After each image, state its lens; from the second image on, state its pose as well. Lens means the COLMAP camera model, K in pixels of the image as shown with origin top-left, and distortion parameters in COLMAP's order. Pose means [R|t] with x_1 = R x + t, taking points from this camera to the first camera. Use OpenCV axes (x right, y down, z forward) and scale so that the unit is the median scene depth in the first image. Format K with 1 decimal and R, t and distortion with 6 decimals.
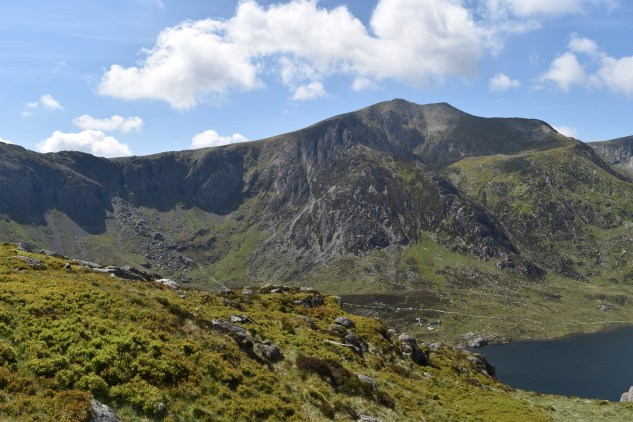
lens RADIAL K [[497.8, 0, 316.6], [0, 497.8, 212.0], [0, 0, 1]] dist [-0.090709, 0.013864]
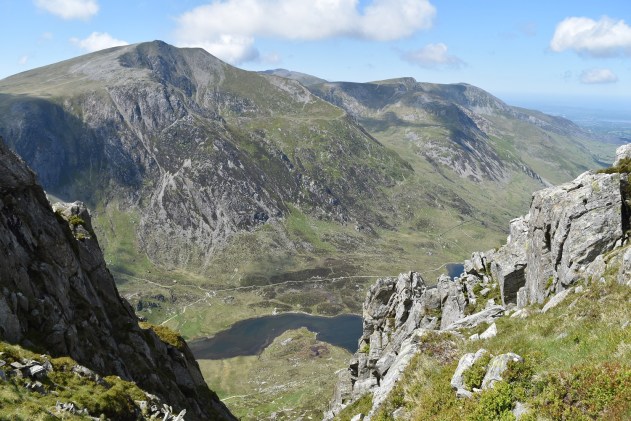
lens RADIAL K [[496.2, 0, 314.5], [0, 496.2, 213.9], [0, 0, 1]] dist [-0.090709, 0.013864]
pose [[0.744132, -0.122419, 0.656720, -0.524937], [-0.020917, 0.978314, 0.206068, -0.181914], [-0.667705, -0.167079, 0.725434, 0.060967]]
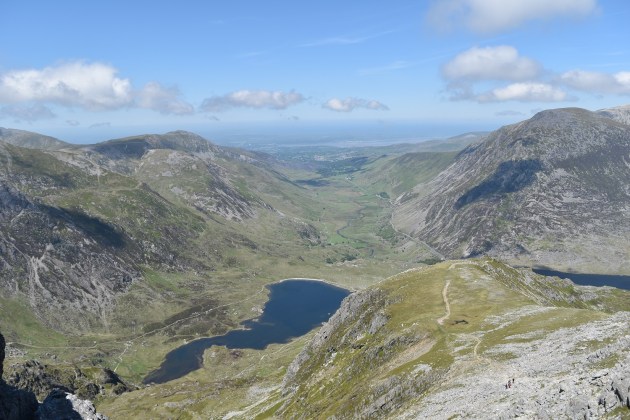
lens RADIAL K [[495.4, 0, 316.3], [0, 495.4, 212.4], [0, 0, 1]] dist [-0.090709, 0.013864]
pose [[0.220903, -0.149332, 0.963795, -1.069352], [0.031362, 0.988785, 0.146016, -0.316300], [-0.974791, -0.002029, 0.223109, 0.120642]]
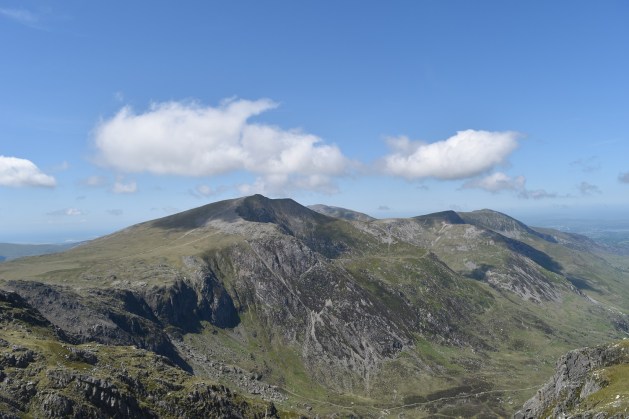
lens RADIAL K [[494.7, 0, 315.9], [0, 494.7, 212.9], [0, 0, 1]] dist [-0.090709, 0.013864]
pose [[0.745904, 0.012753, 0.665932, -0.941860], [0.019337, 0.998981, -0.040790, -0.253966], [-0.665773, 0.043303, 0.744897, 0.088829]]
